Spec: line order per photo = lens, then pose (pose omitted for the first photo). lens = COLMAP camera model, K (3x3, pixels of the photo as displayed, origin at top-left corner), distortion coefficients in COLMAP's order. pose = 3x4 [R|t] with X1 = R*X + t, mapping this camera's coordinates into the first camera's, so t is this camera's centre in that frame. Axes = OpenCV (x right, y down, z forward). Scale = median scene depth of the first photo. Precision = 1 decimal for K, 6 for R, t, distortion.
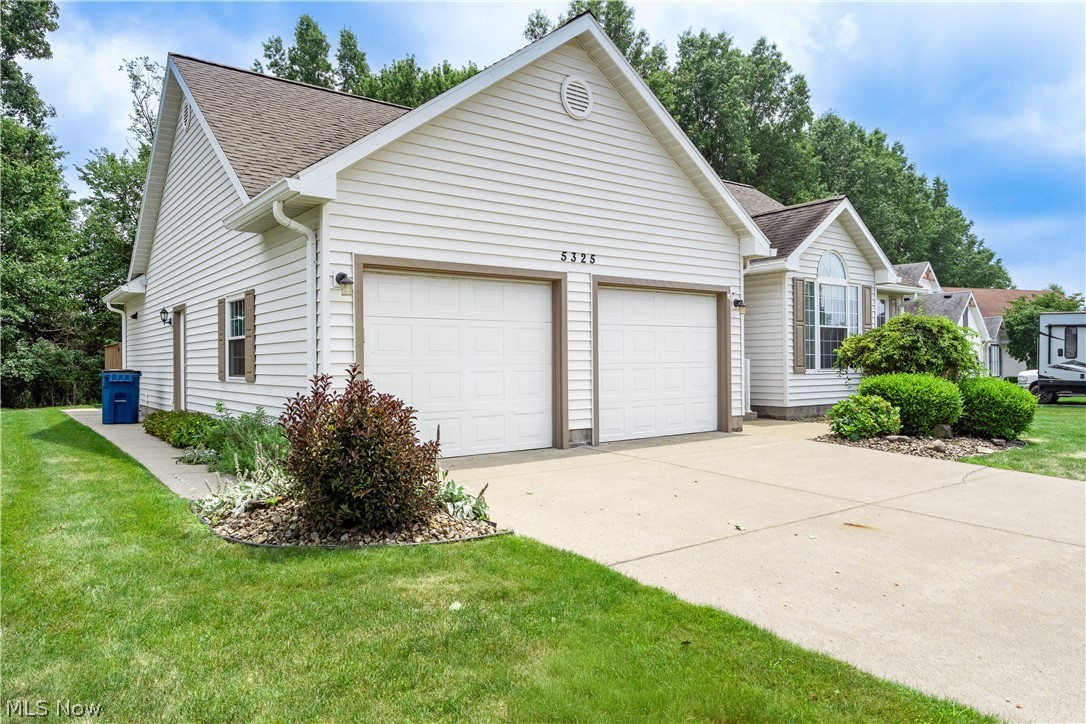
lens RADIAL K [[730.3, 0, 539.2], [0, 730.3, 359.6], [0, 0, 1]] dist [0.004906, 0.003834]
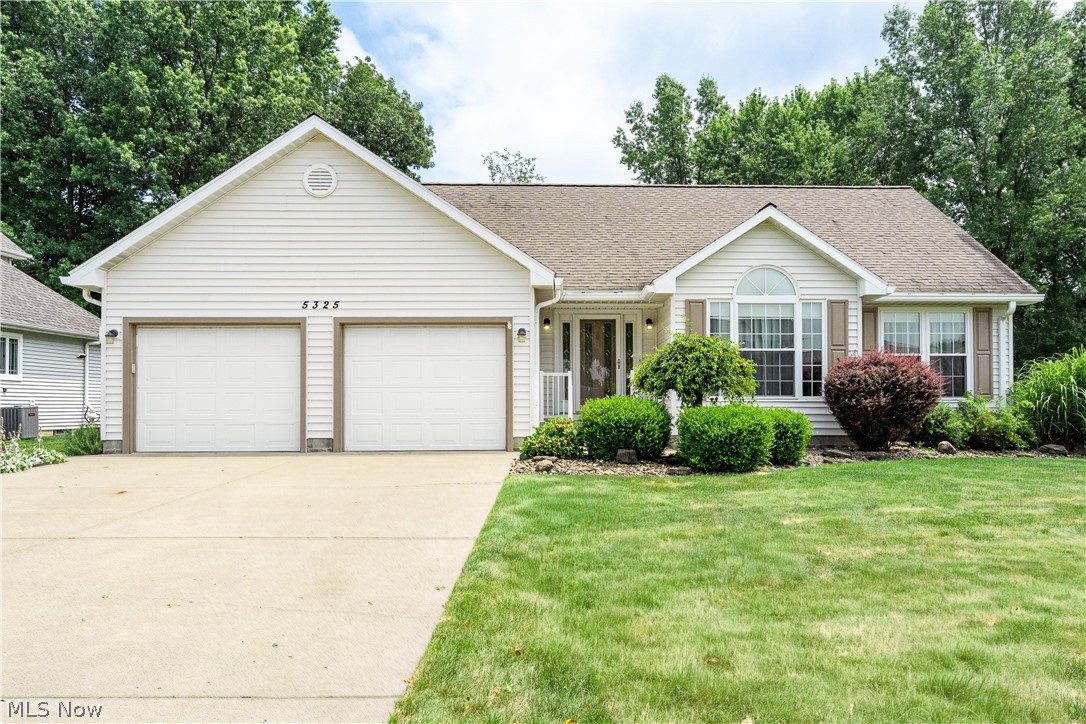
lens RADIAL K [[746.9, 0, 576.0], [0, 746.9, 402.2], [0, 0, 1]] dist [0.009509, -0.003186]
pose [[0.825150, 0.001359, -0.564912, 0.959827], [-0.000722, 0.999999, 0.001351, 0.024212], [0.564914, -0.000707, 0.825150, 0.138968]]
